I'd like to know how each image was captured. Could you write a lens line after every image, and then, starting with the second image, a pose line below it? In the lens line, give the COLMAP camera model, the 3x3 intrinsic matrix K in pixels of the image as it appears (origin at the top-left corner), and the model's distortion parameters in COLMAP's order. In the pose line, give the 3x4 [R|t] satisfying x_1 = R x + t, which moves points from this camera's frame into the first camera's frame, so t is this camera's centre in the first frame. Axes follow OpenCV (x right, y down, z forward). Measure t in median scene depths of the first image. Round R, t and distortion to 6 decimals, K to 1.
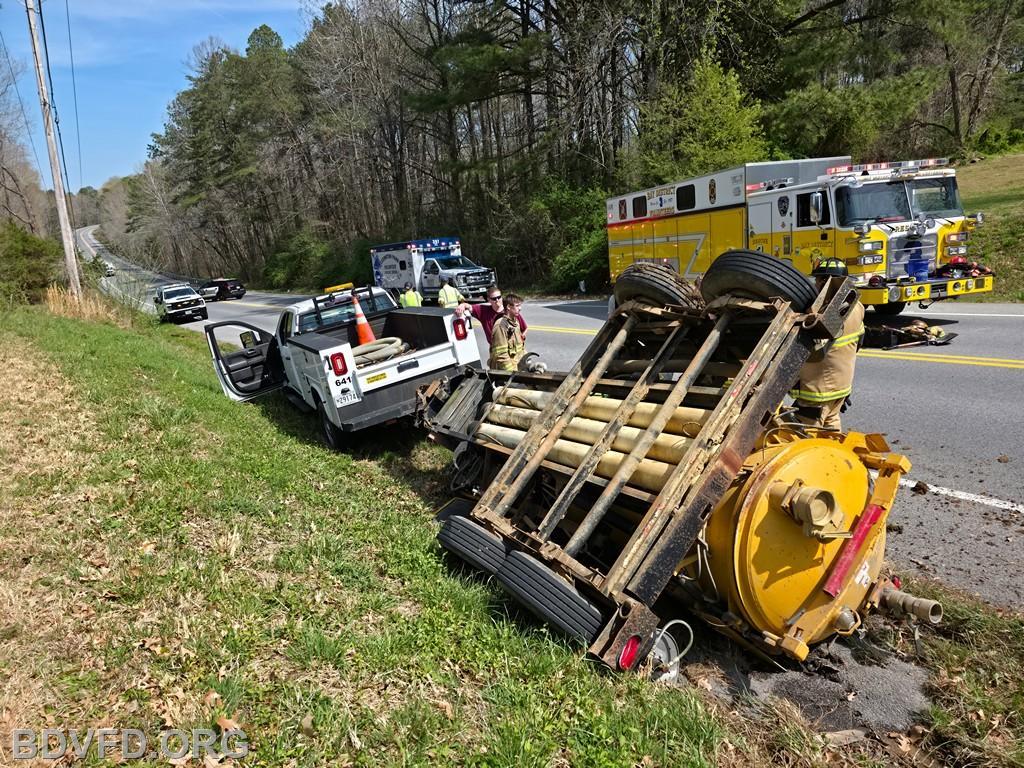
lens RADIAL K [[647.6, 0, 507.4], [0, 647.6, 377.2], [0, 0, 1]] dist [0.033356, -0.025641]
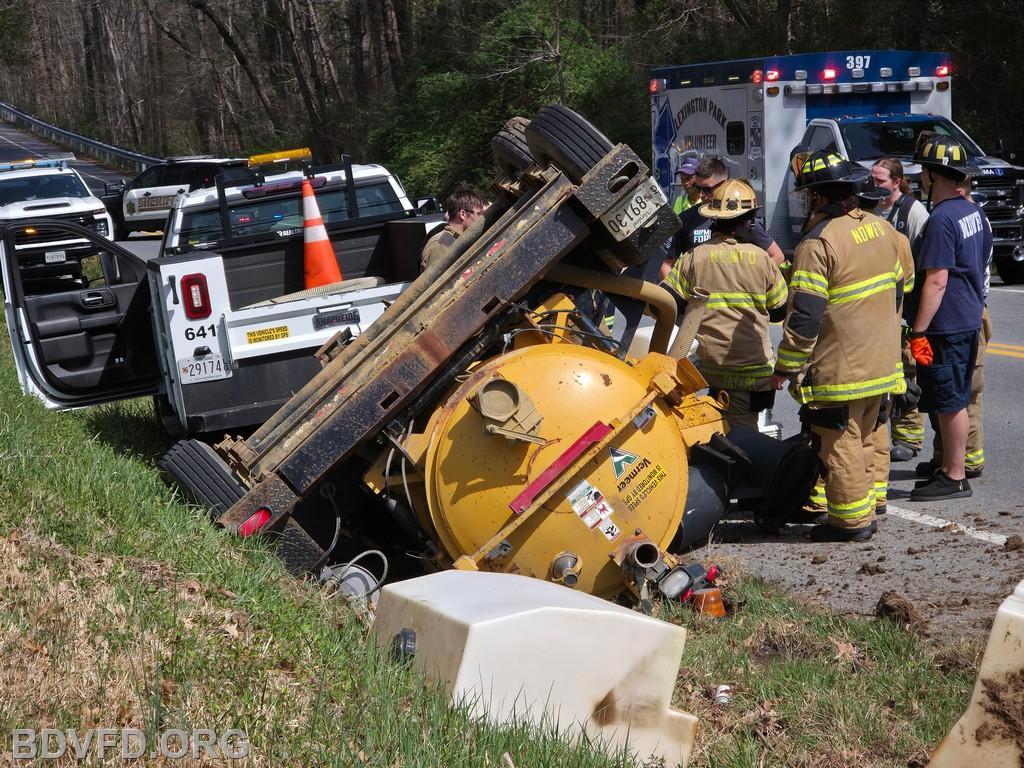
lens RADIAL K [[3223.2, 0, 510.3], [0, 3223.2, 382.3], [0, 0, 1]] dist [0.222370, 0.000000]
pose [[0.940662, 0.089416, -0.327352, 0.607595], [-0.122505, 0.989087, -0.081855, 0.168880], [0.316460, 0.117100, 0.941350, -0.968894]]
